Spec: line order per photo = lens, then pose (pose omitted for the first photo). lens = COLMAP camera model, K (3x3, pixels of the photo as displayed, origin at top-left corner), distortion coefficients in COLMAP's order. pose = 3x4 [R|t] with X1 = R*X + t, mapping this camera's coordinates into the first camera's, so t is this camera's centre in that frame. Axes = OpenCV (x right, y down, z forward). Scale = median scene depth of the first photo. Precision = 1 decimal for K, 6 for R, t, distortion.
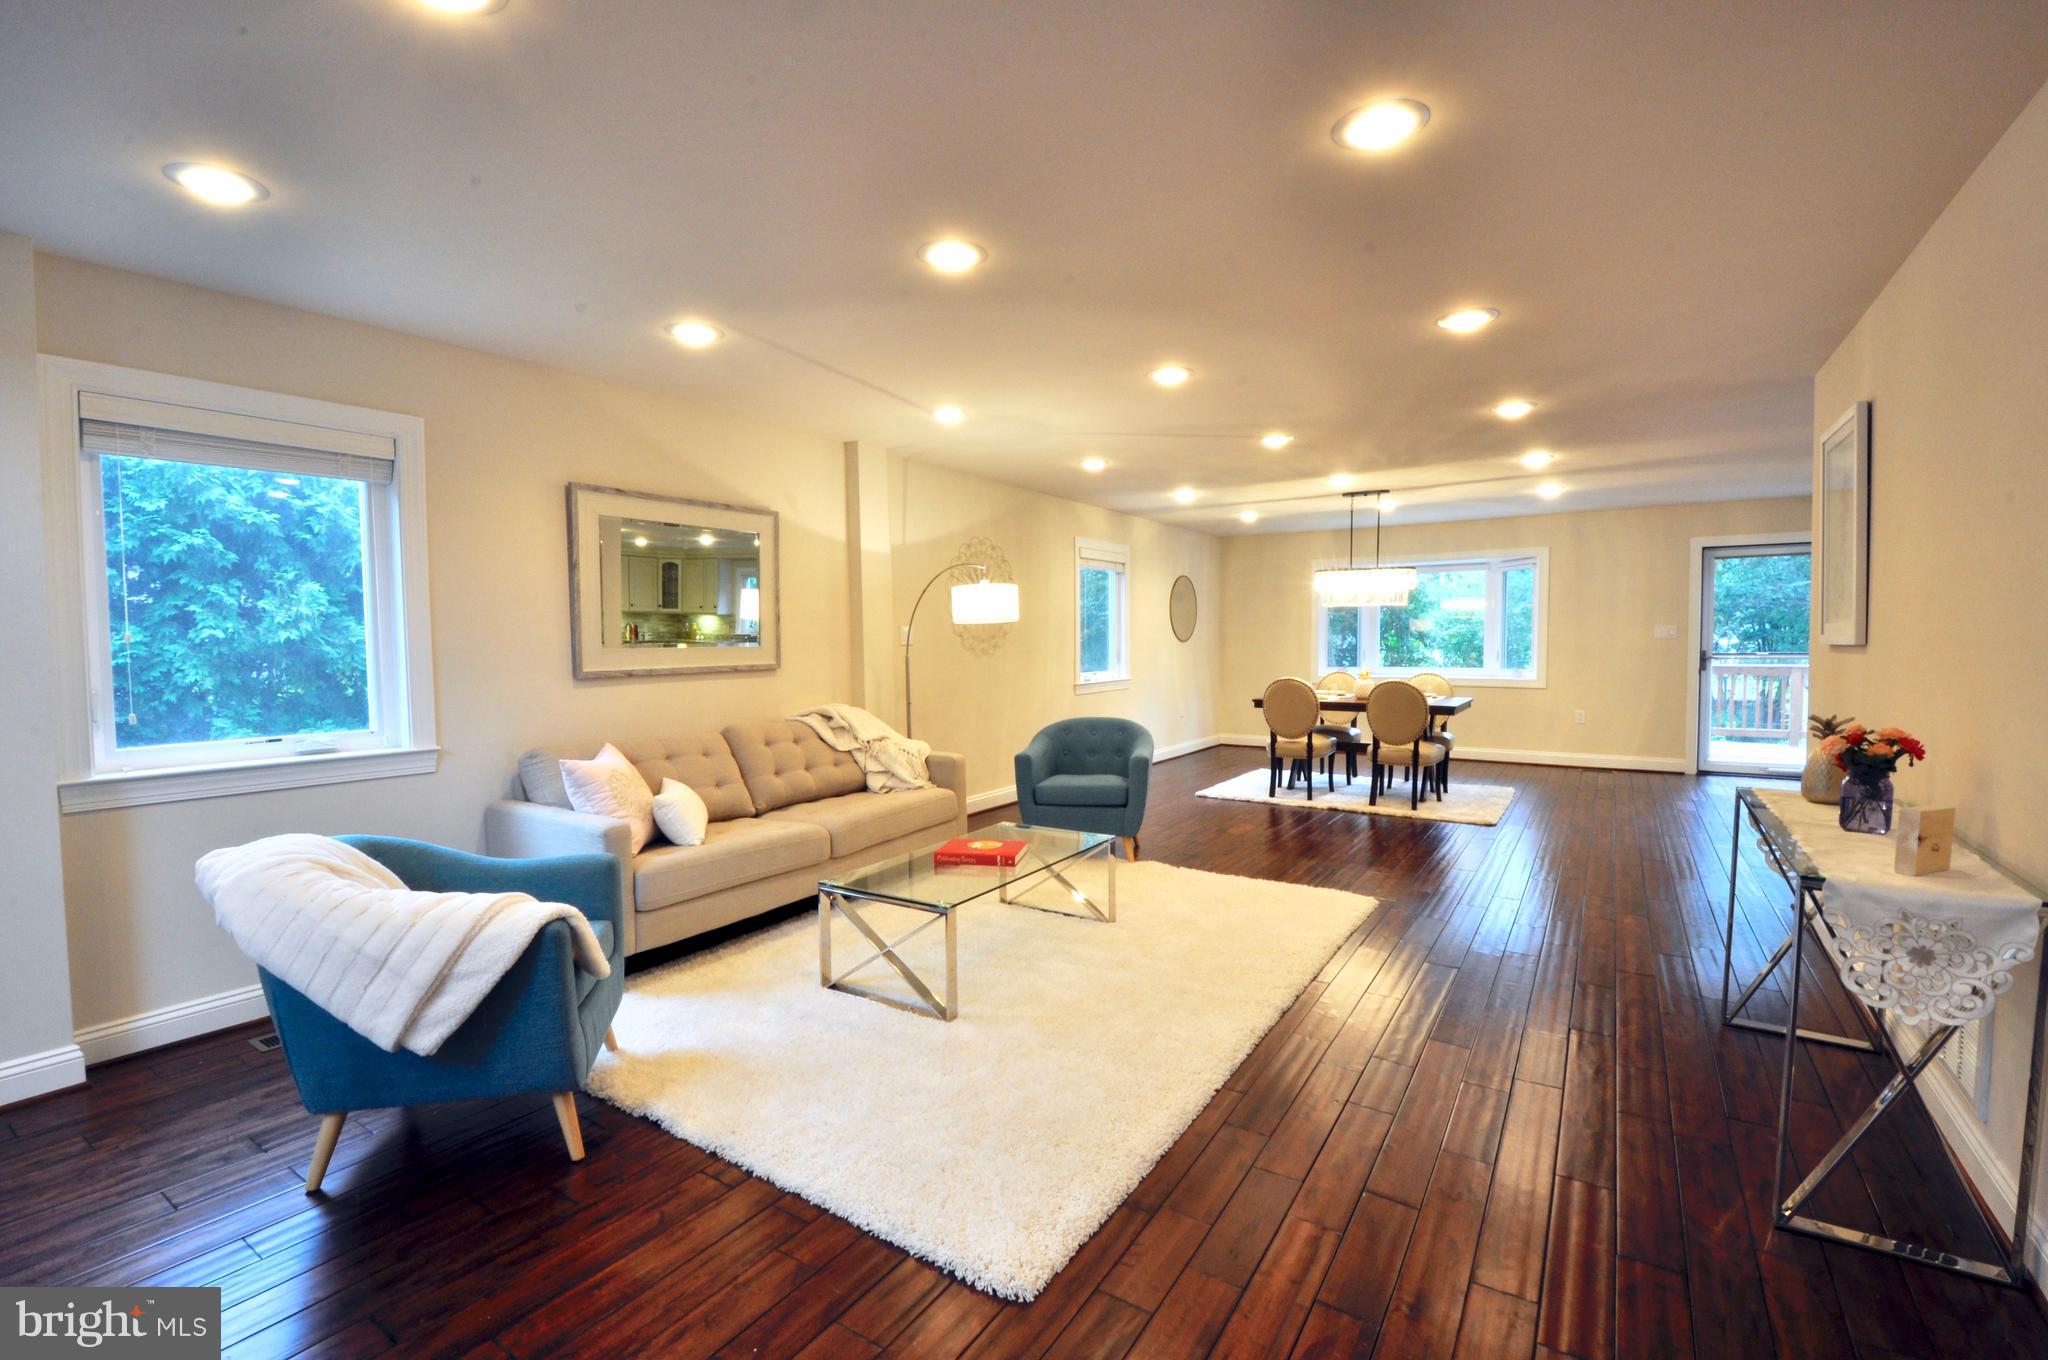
lens RADIAL K [[890.4, 0, 1021.2], [0, 890.4, 681.4], [0, 0, 1]] dist [0.013638, -0.020932]
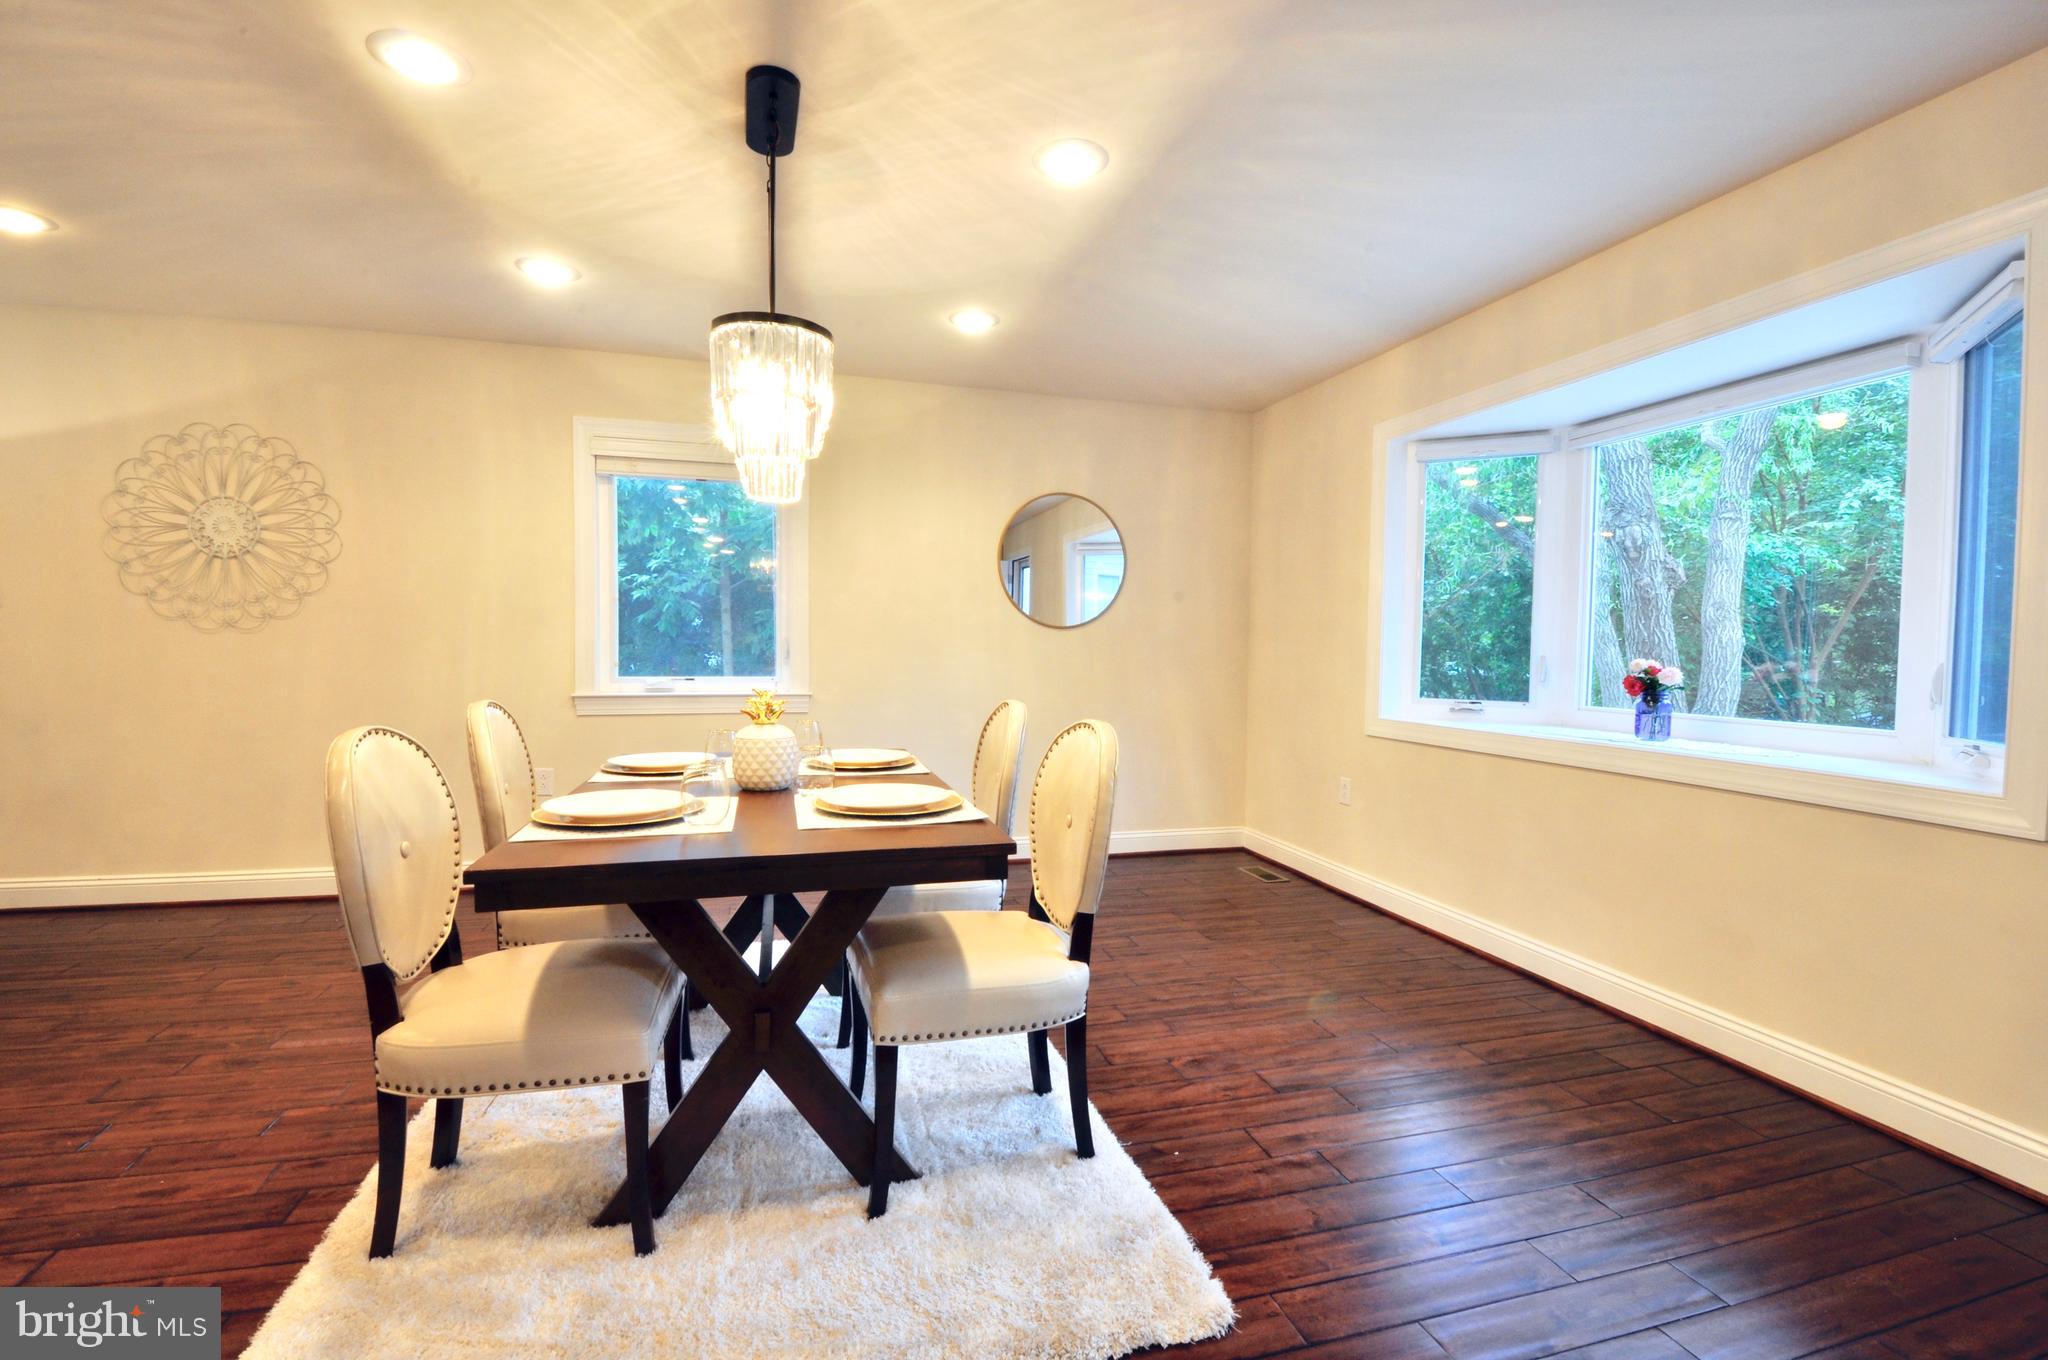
lens RADIAL K [[890.4, 0, 1021.2], [0, 890.4, 681.4], [0, 0, 1]] dist [0.013638, -0.020932]
pose [[0.753679, 0.045644, -0.655656, 0.611943], [-0.050567, 0.998656, 0.011396, -0.024477], [0.655295, 0.024565, 0.754974, 0.772351]]
